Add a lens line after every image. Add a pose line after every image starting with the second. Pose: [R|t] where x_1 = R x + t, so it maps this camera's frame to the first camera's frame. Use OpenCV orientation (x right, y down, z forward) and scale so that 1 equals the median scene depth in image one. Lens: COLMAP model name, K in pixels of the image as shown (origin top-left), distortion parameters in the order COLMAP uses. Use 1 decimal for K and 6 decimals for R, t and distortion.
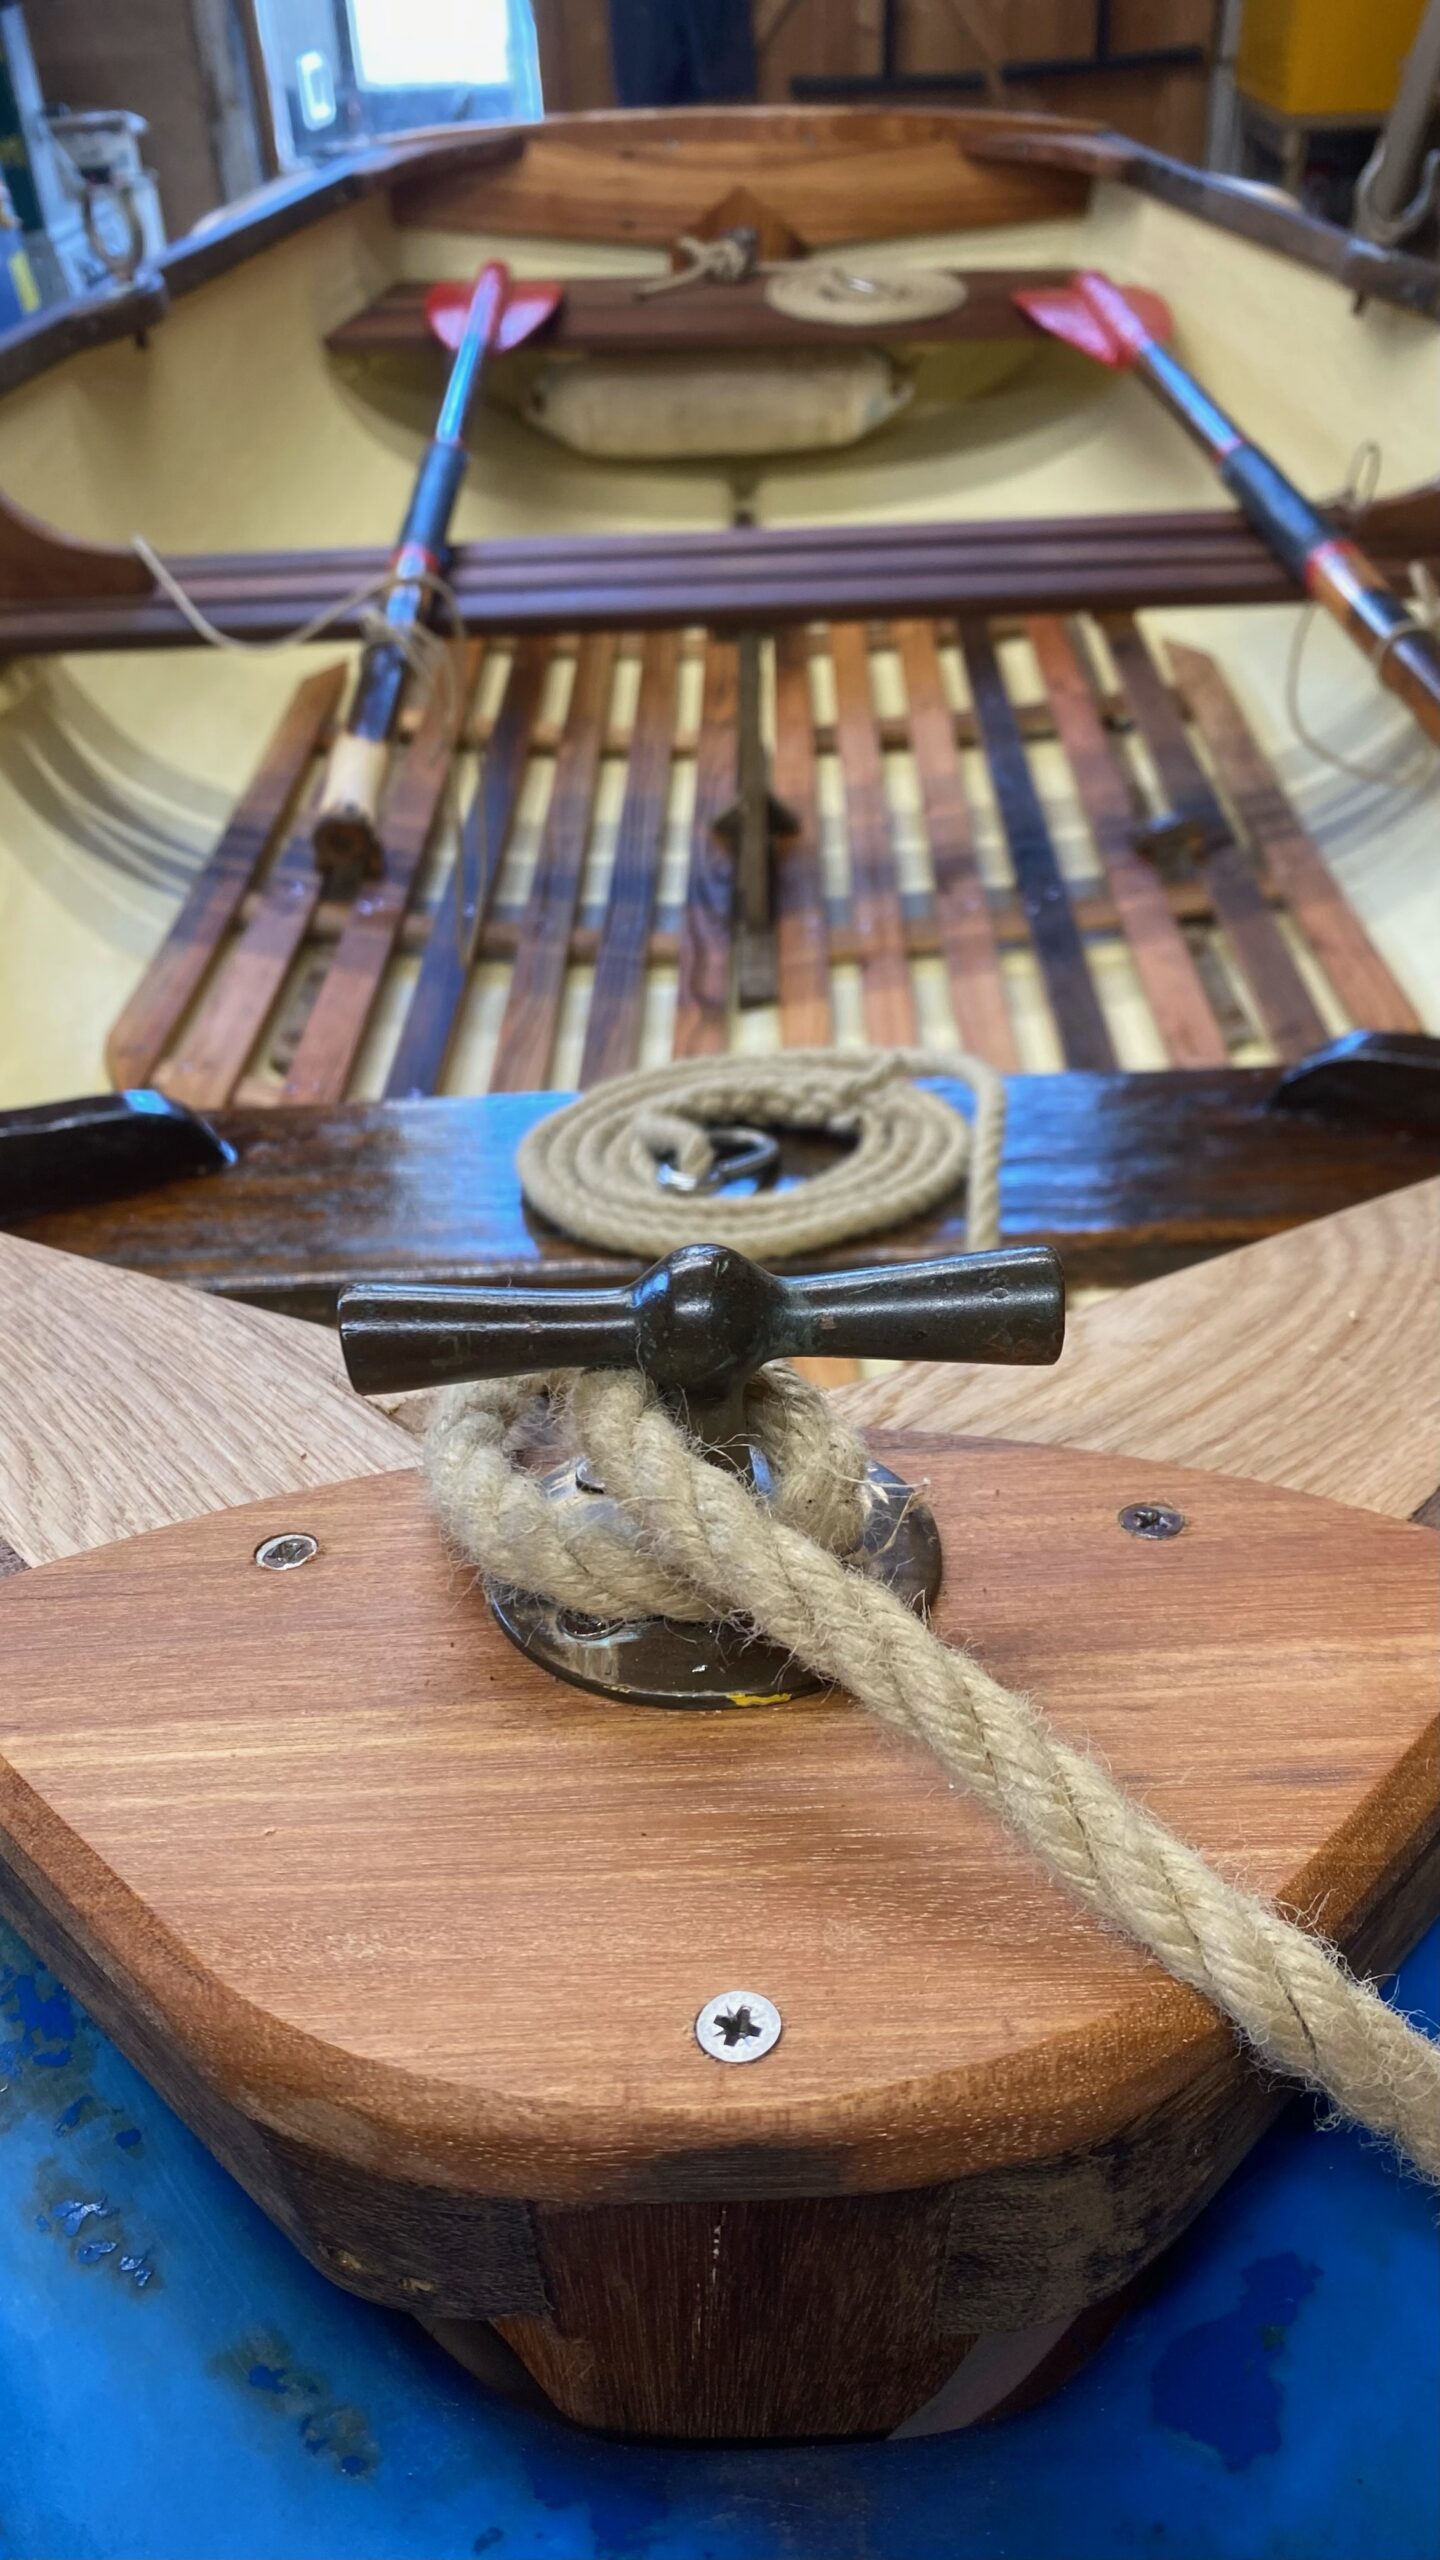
lens RADIAL K [[1943.7, 0, 720.0], [0, 1943.7, 1280.0], [0, 0, 1]] dist [0.011759, 0.002585]
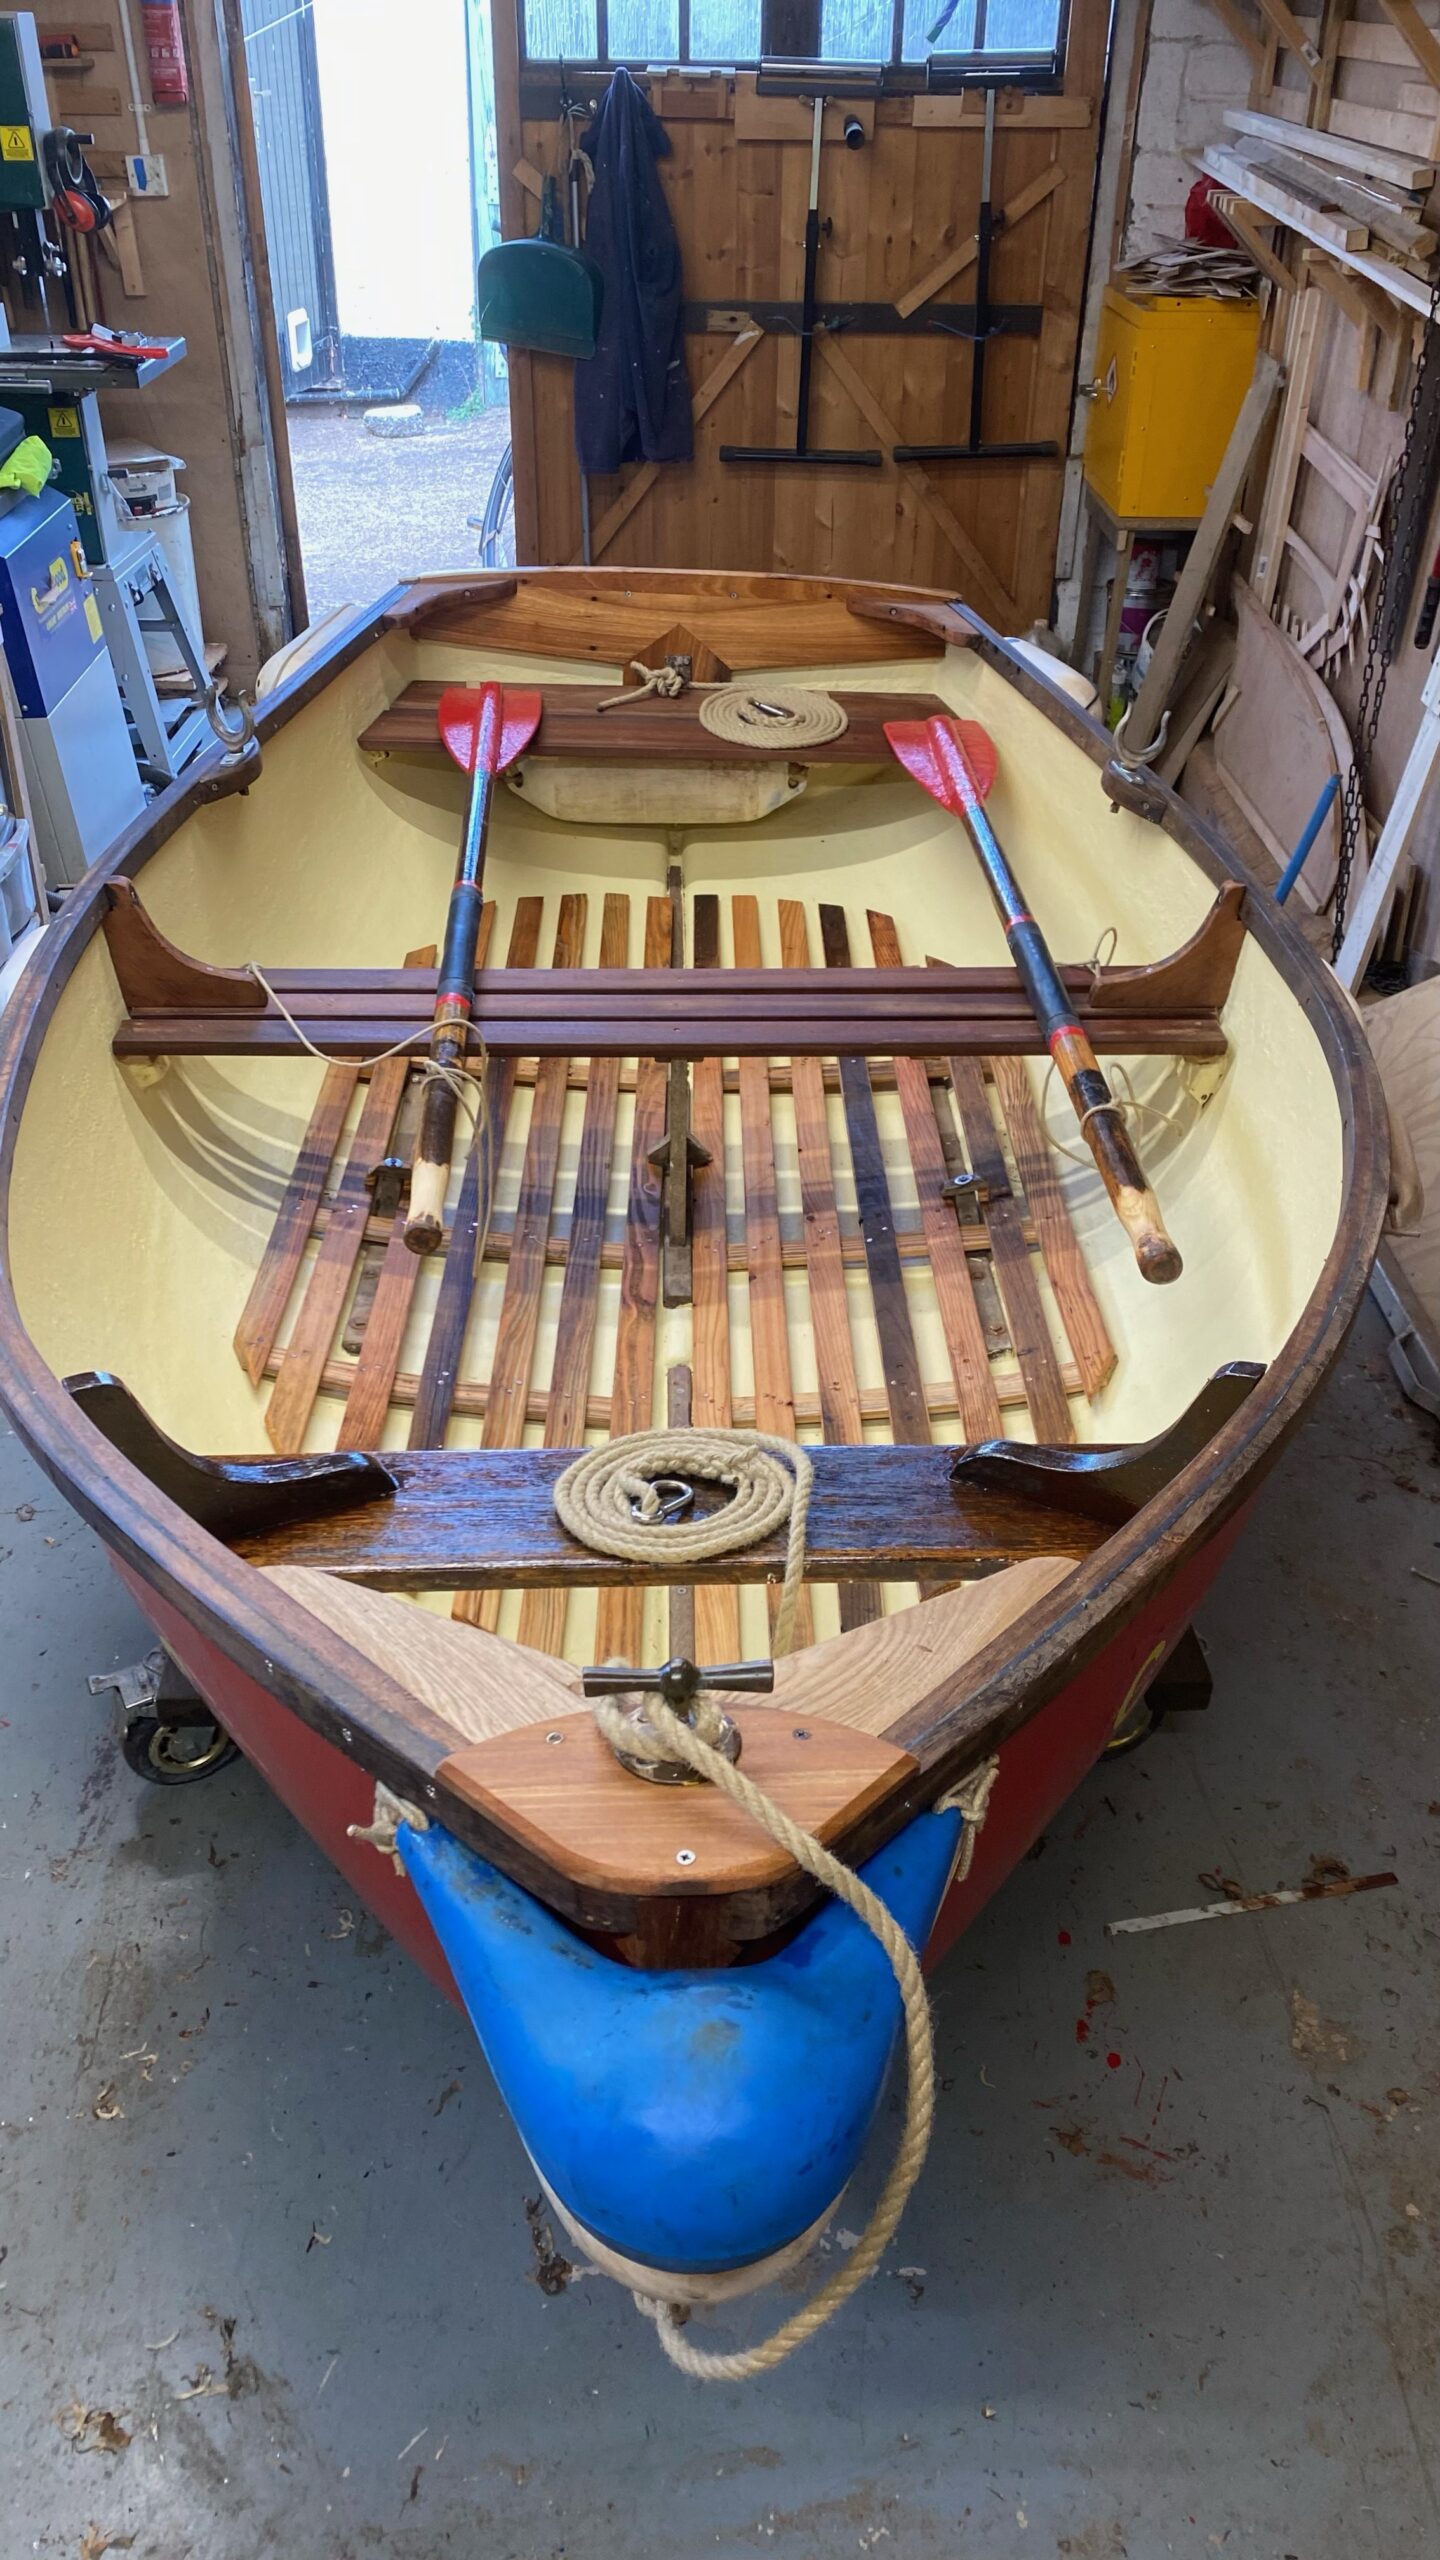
lens RADIAL K [[1919.8, 0, 720.0], [0, 1919.8, 1280.0], [0, 0, 1]] dist [0.071237, 0.000592]
pose [[0.998208, 0.032238, 0.050416, -0.021517], [-0.029652, 0.998246, -0.051235, -0.086484], [-0.051979, 0.049648, 0.997413, -0.423269]]
